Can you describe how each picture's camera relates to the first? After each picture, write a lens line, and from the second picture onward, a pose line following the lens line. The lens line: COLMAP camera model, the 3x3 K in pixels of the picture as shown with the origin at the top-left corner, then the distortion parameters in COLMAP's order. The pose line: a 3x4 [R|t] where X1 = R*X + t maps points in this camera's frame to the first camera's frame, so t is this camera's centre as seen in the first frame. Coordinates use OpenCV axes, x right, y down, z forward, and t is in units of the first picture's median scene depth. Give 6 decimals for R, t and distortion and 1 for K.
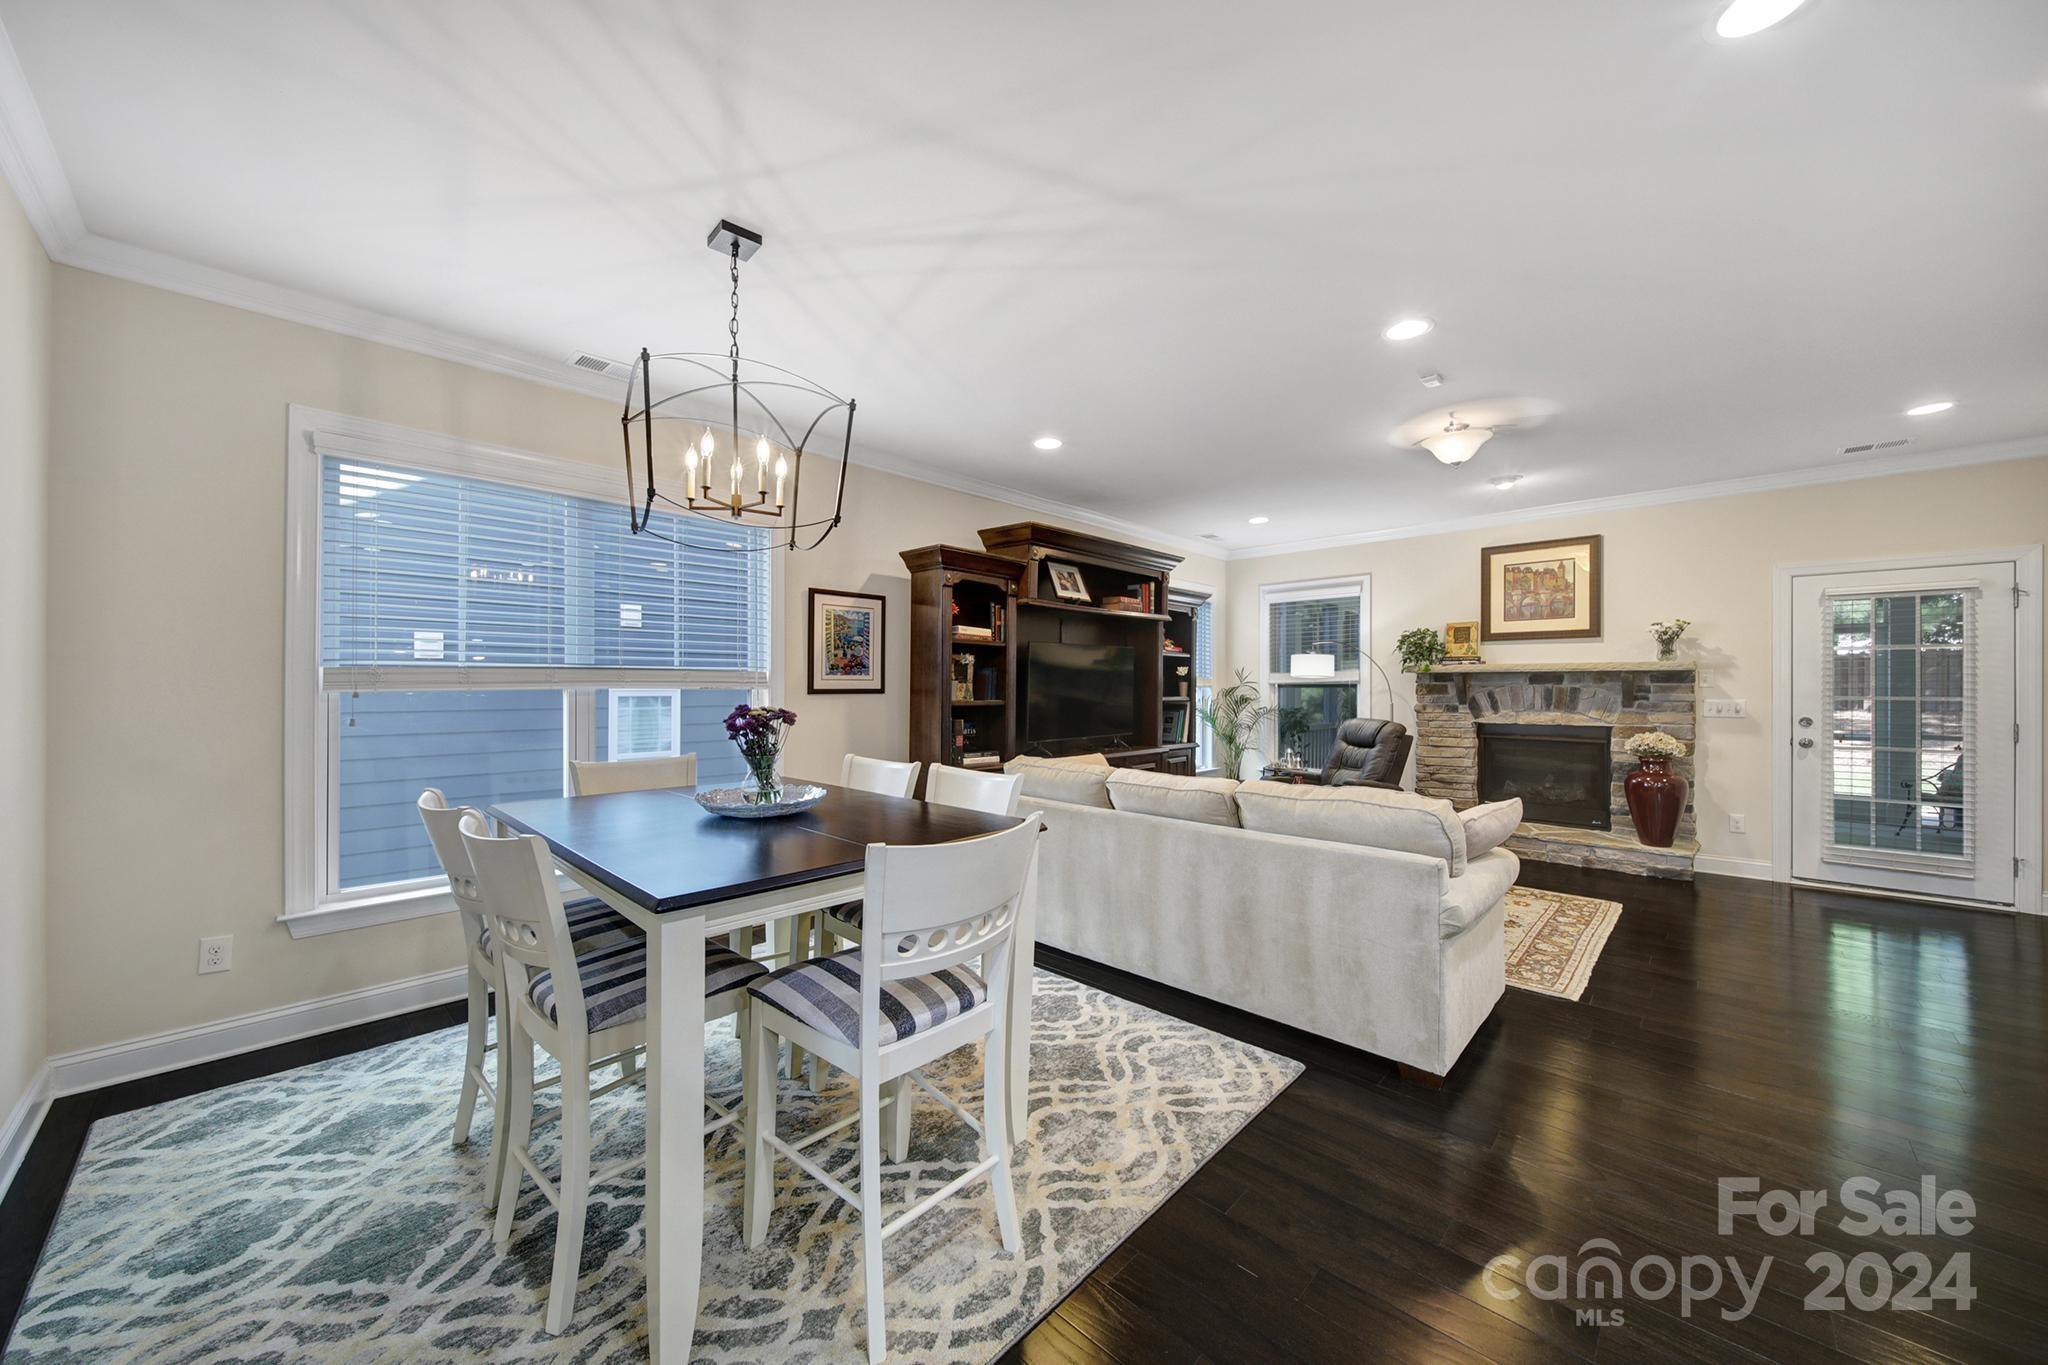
lens RADIAL K [[729.3, 0, 1019.0], [0, 729.3, 683.0], [0, 0, 1]] dist [-0.000452, -0.000022]
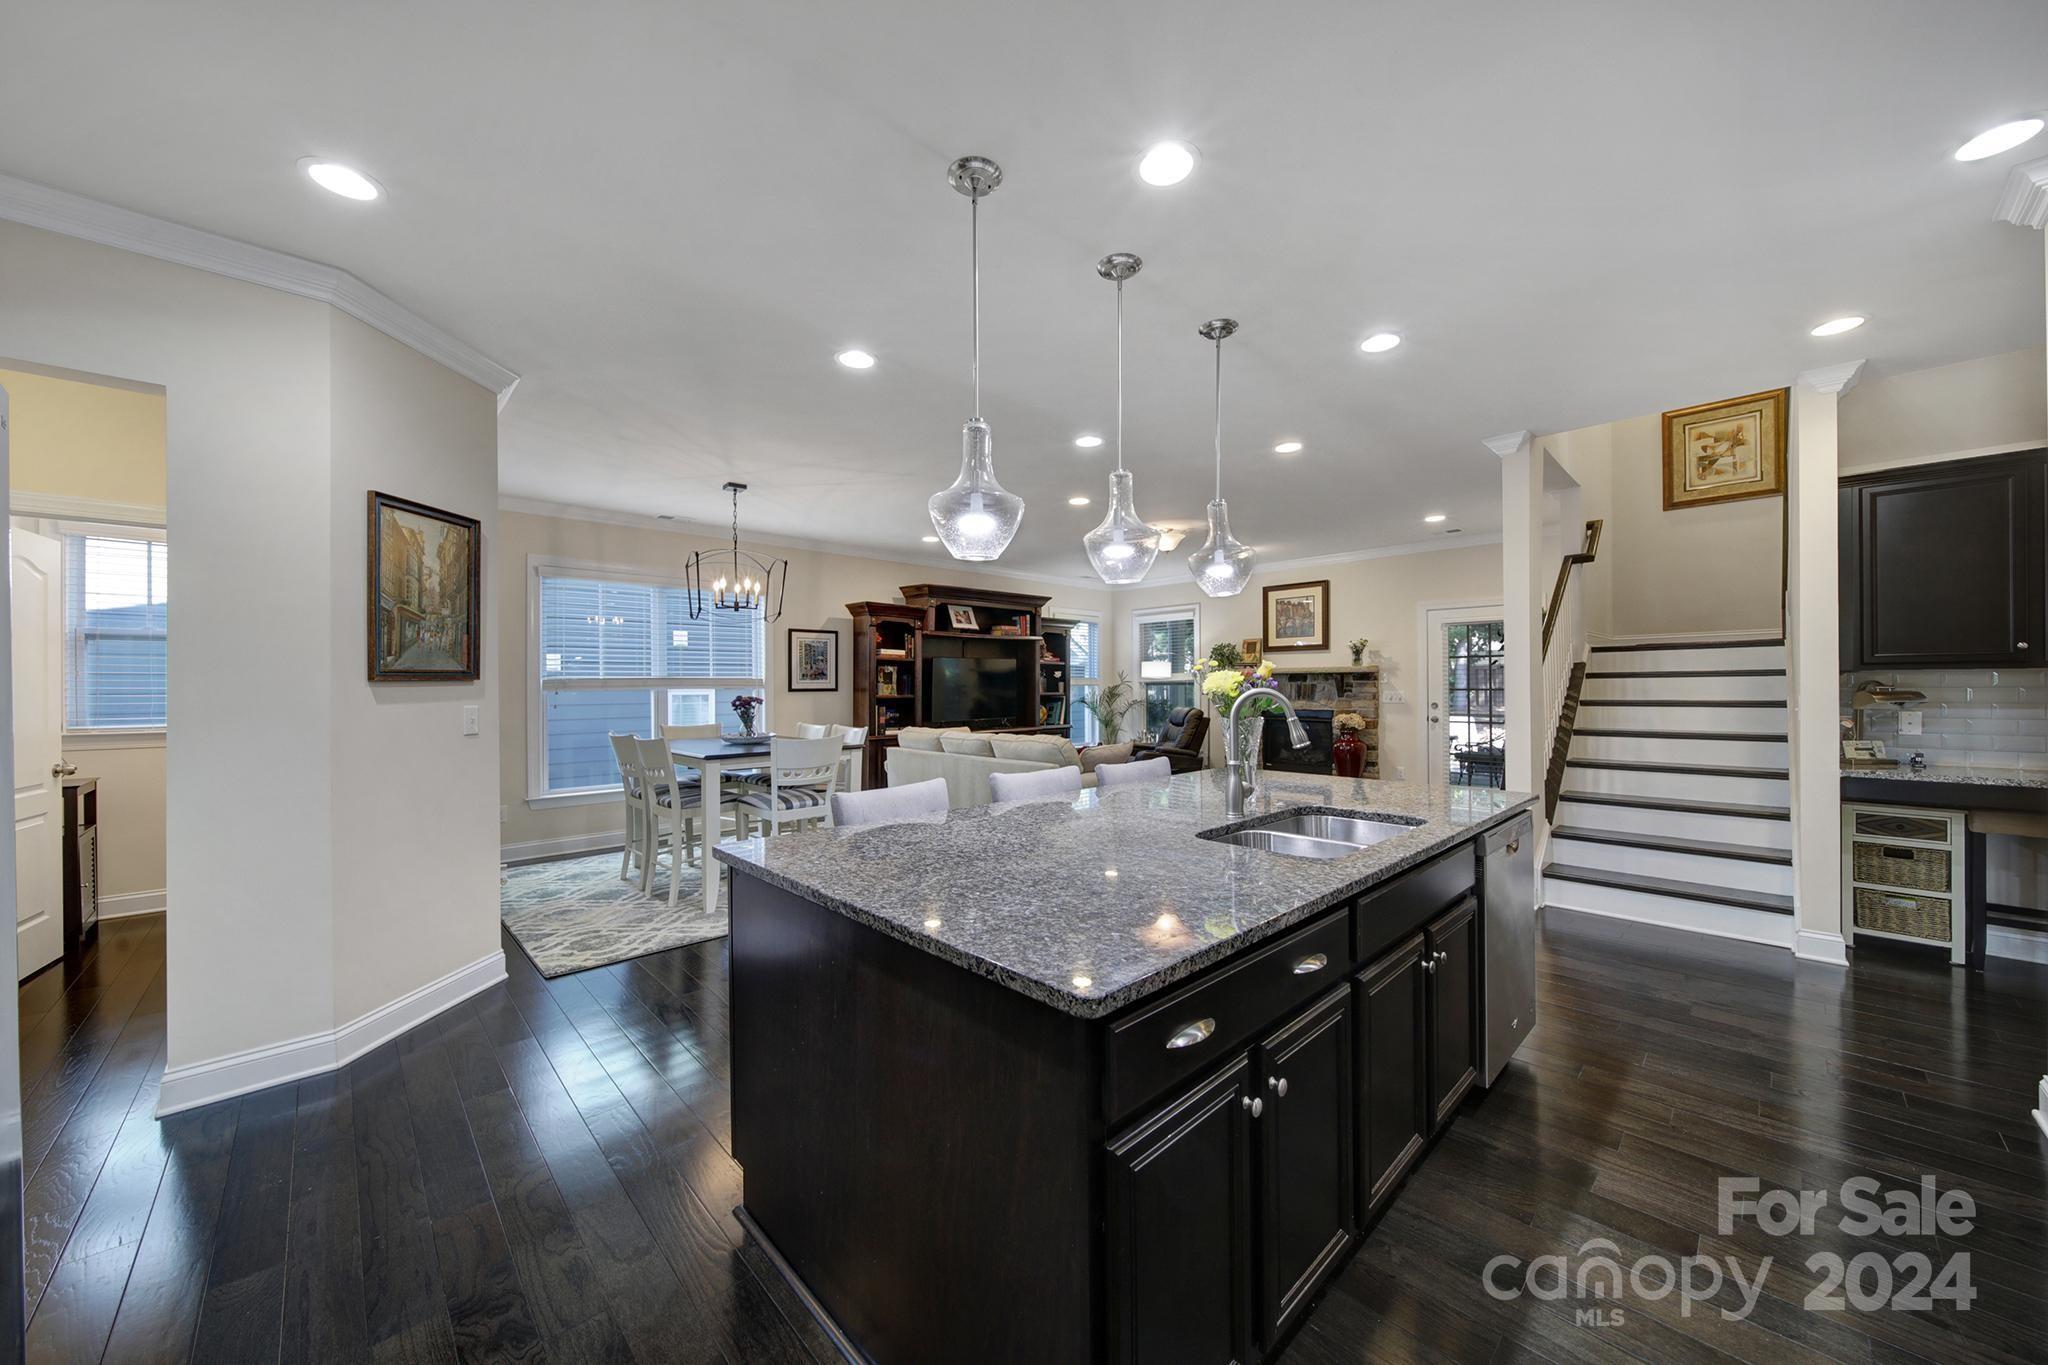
lens RADIAL K [[729.3, 0, 1022.1], [0, 729.3, 682.4], [0, 0, 1]] dist [-0.000452, -0.000022]
pose [[0.999184, -0.007532, -0.039692, 0.268896], [0.007597, 0.999970, 0.001486, -0.003932], [0.039680, -0.001786, 0.999211, -0.561123]]
